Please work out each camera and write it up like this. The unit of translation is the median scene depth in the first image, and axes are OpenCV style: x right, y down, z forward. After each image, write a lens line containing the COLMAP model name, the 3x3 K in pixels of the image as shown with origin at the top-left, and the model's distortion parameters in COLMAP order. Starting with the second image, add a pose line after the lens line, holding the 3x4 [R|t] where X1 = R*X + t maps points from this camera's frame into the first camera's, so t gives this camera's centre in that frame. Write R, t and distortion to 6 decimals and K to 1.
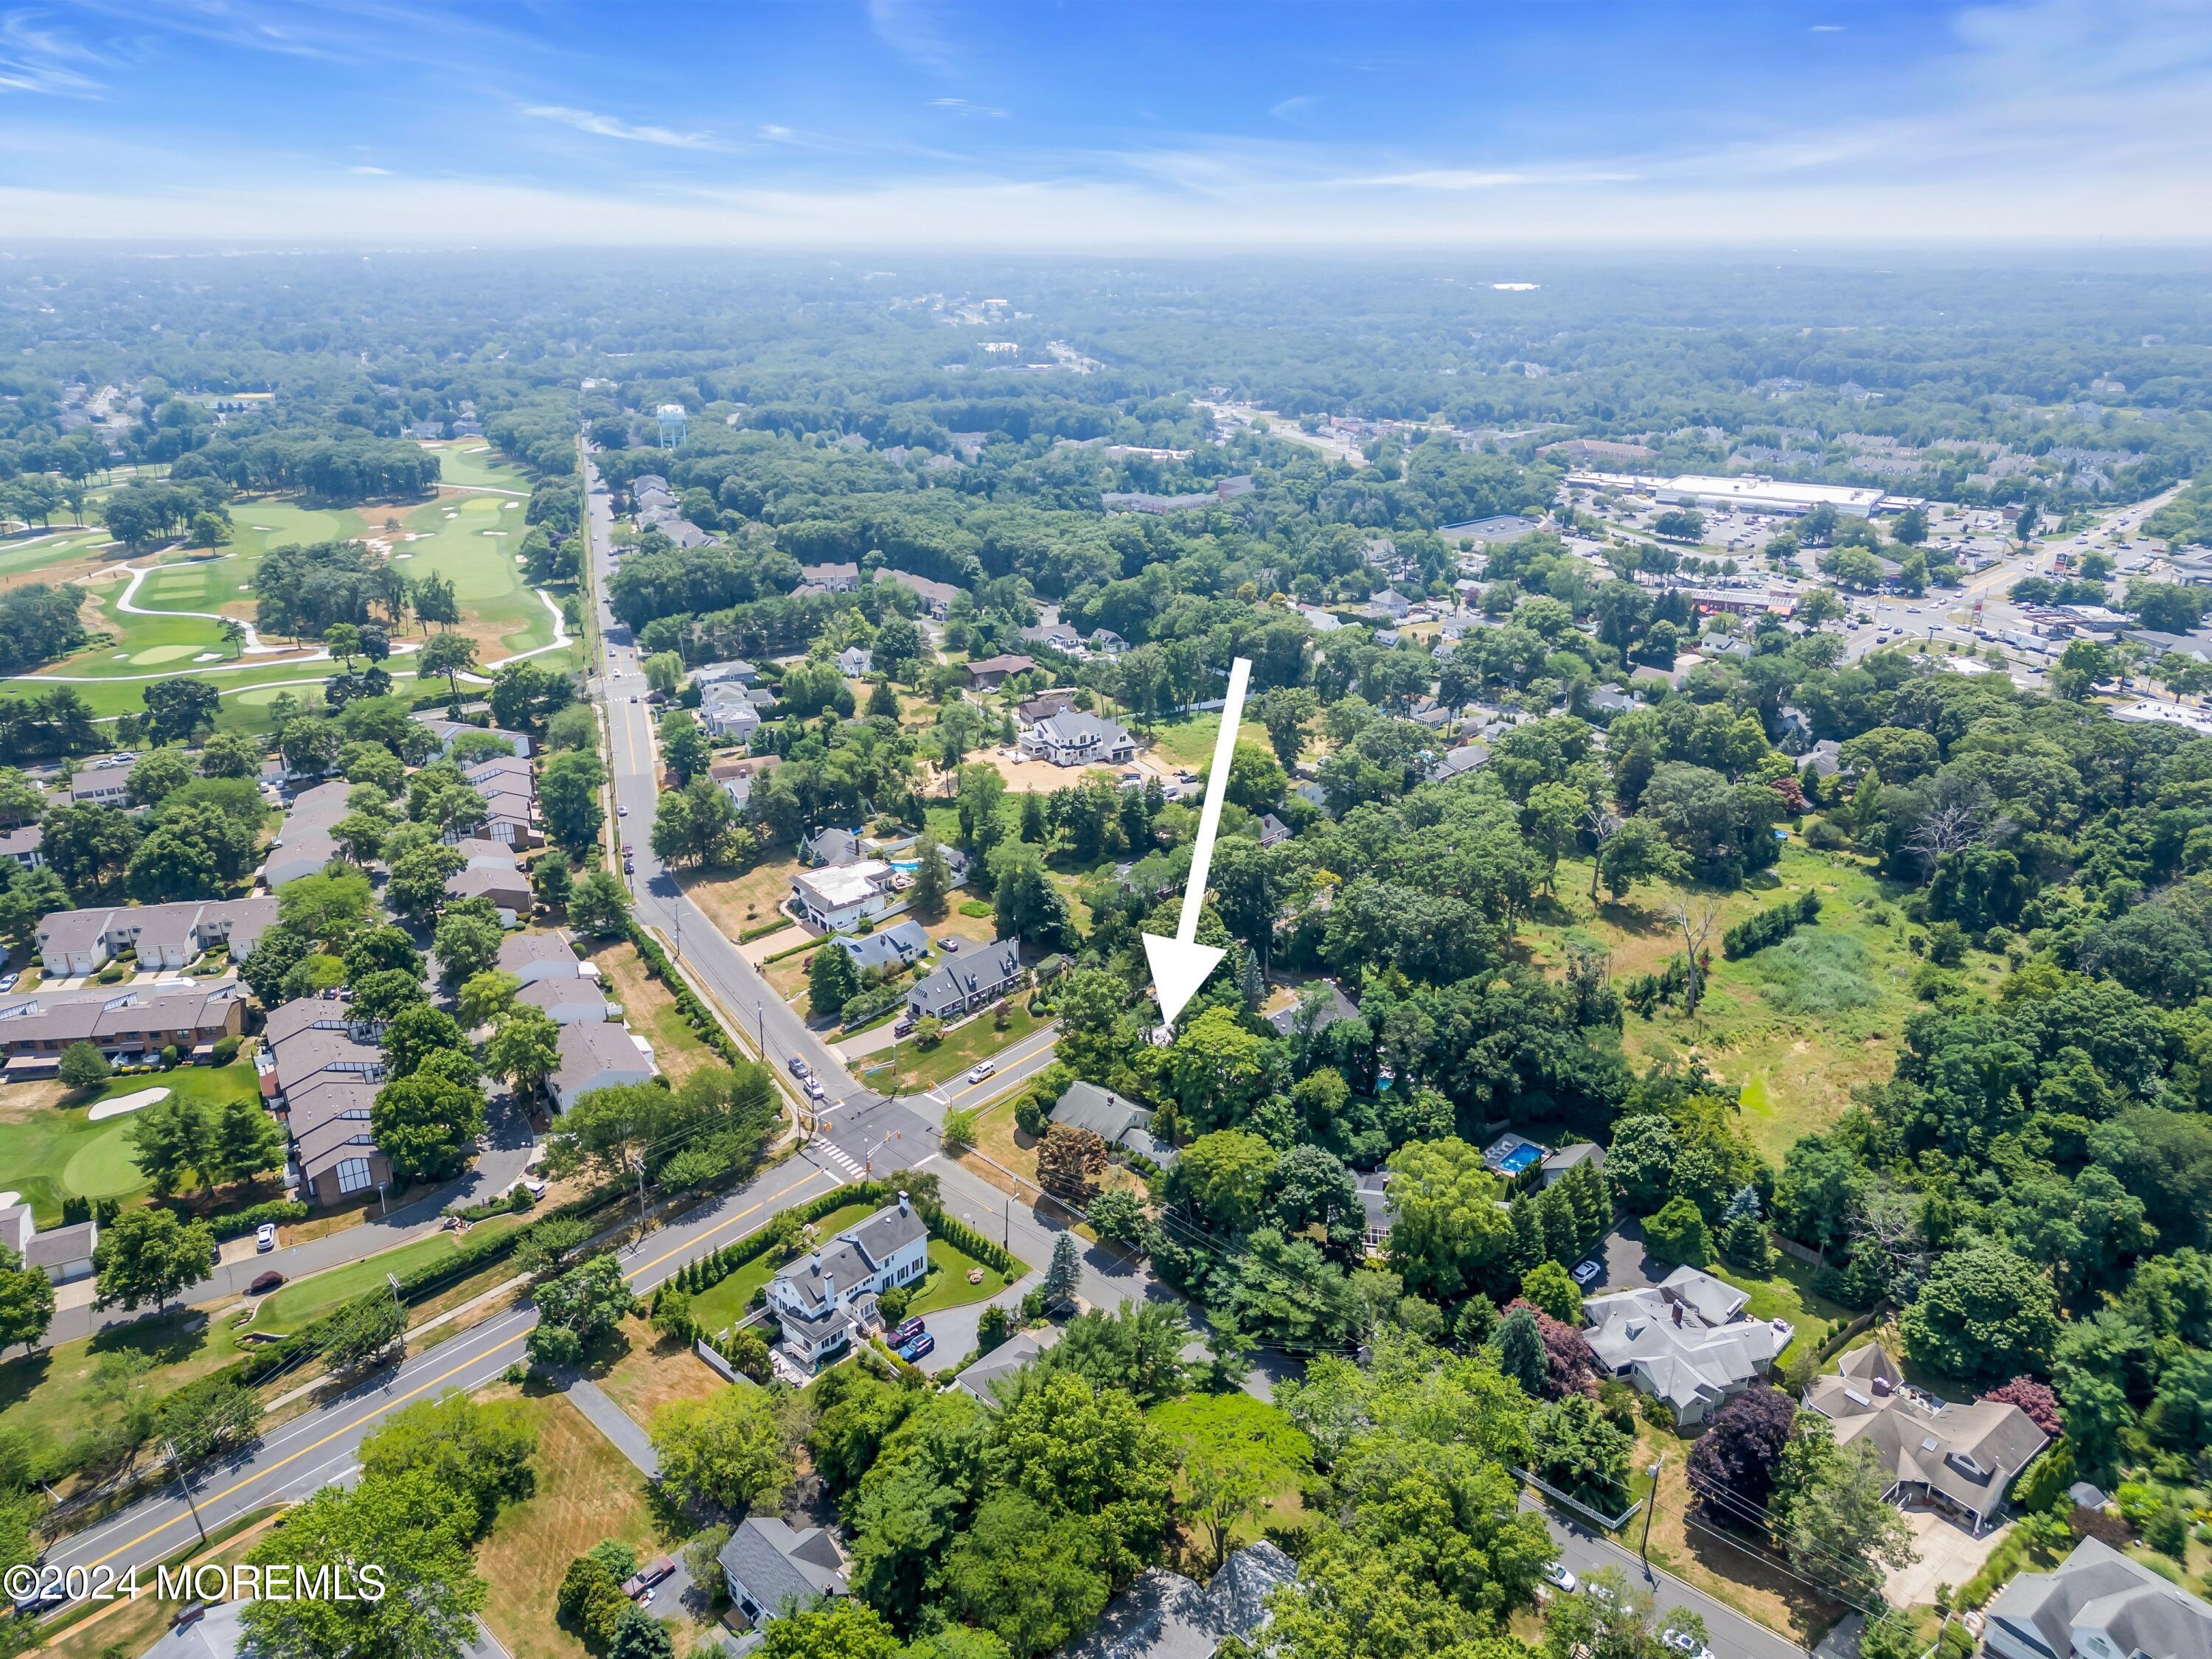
lens RADIAL K [[1479.2, 0, 1106.0], [0, 1479.2, 829.5], [0, 0, 1]] dist [0.000017, -0.002923]
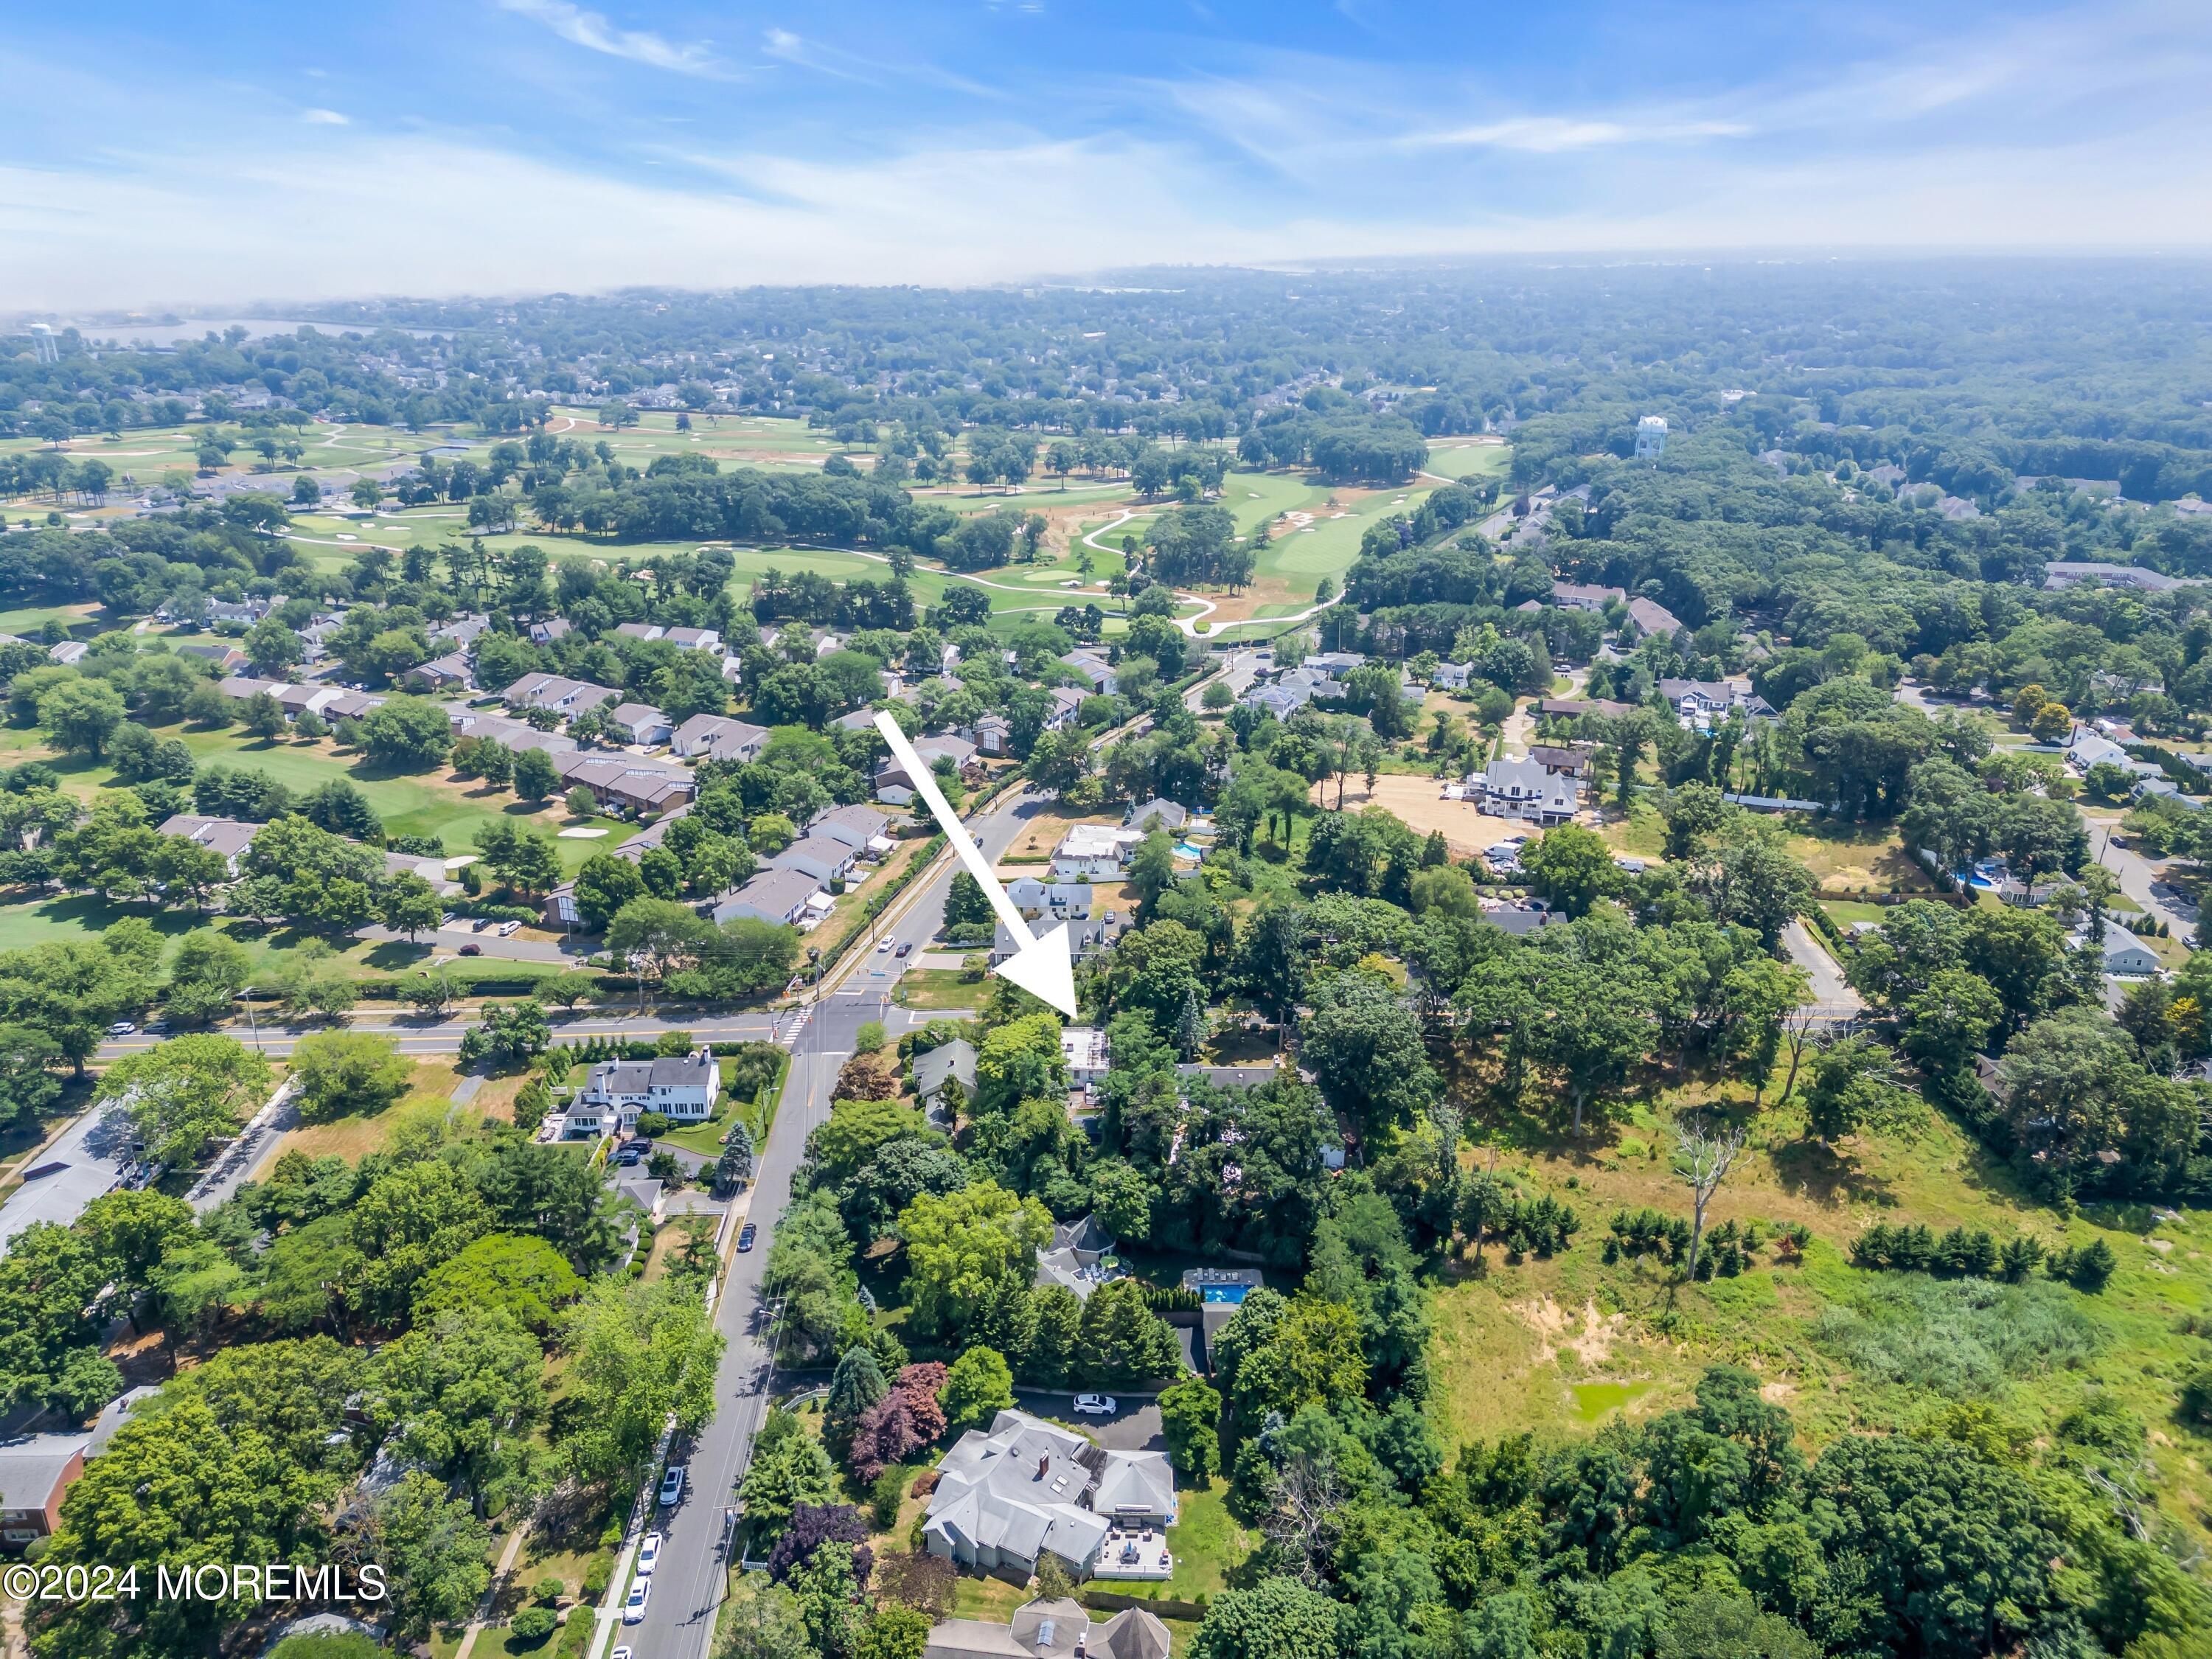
lens RADIAL K [[1566.4, 0, 1098.1], [0, 1566.4, 832.3], [0, 0, 1]] dist [-0.003291, -0.005883]
pose [[0.695651, 0.255500, -0.671408, 0.632158], [-0.273850, 0.958359, 0.080959, -0.064418], [0.664135, 0.127546, 0.736652, 0.226594]]
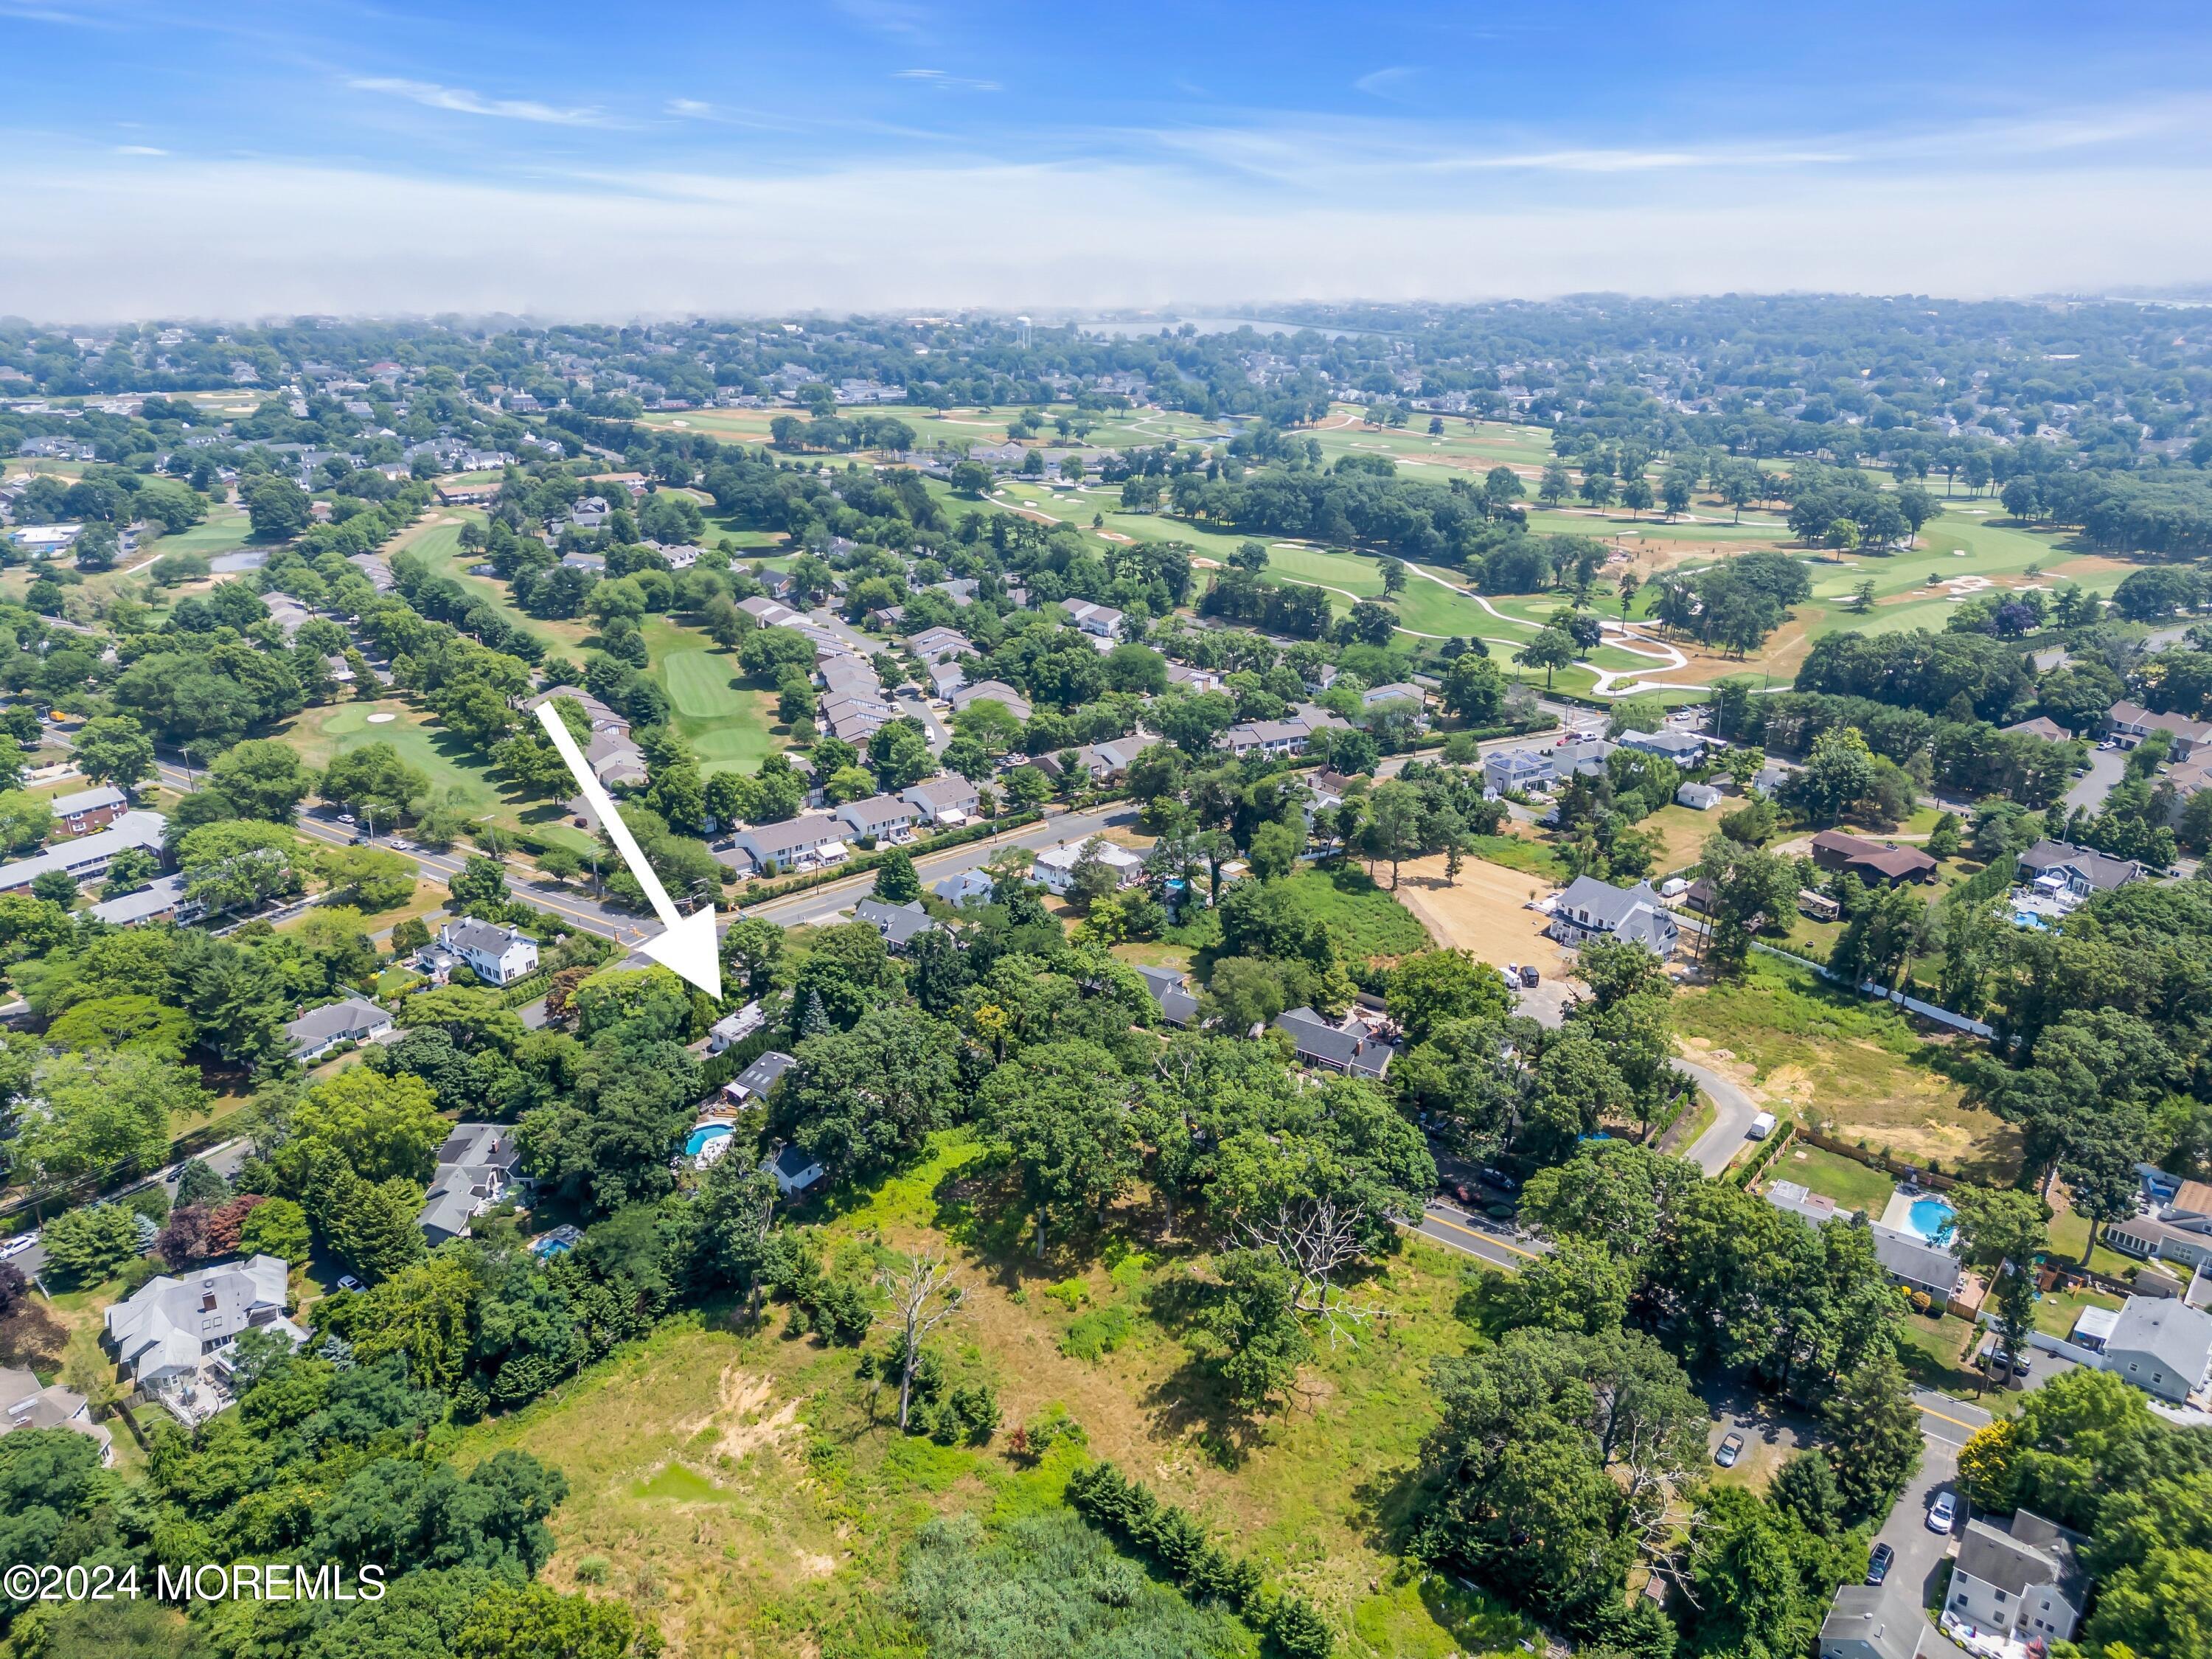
lens RADIAL K [[1479.2, 0, 1106.0], [0, 1479.2, 829.5], [0, 0, 1]] dist [0.000017, -0.002923]
pose [[0.147194, 0.361600, -0.920641, 0.891939], [-0.371136, 0.882963, 0.287463, -0.323124], [0.916838, 0.299370, 0.264169, 0.815693]]
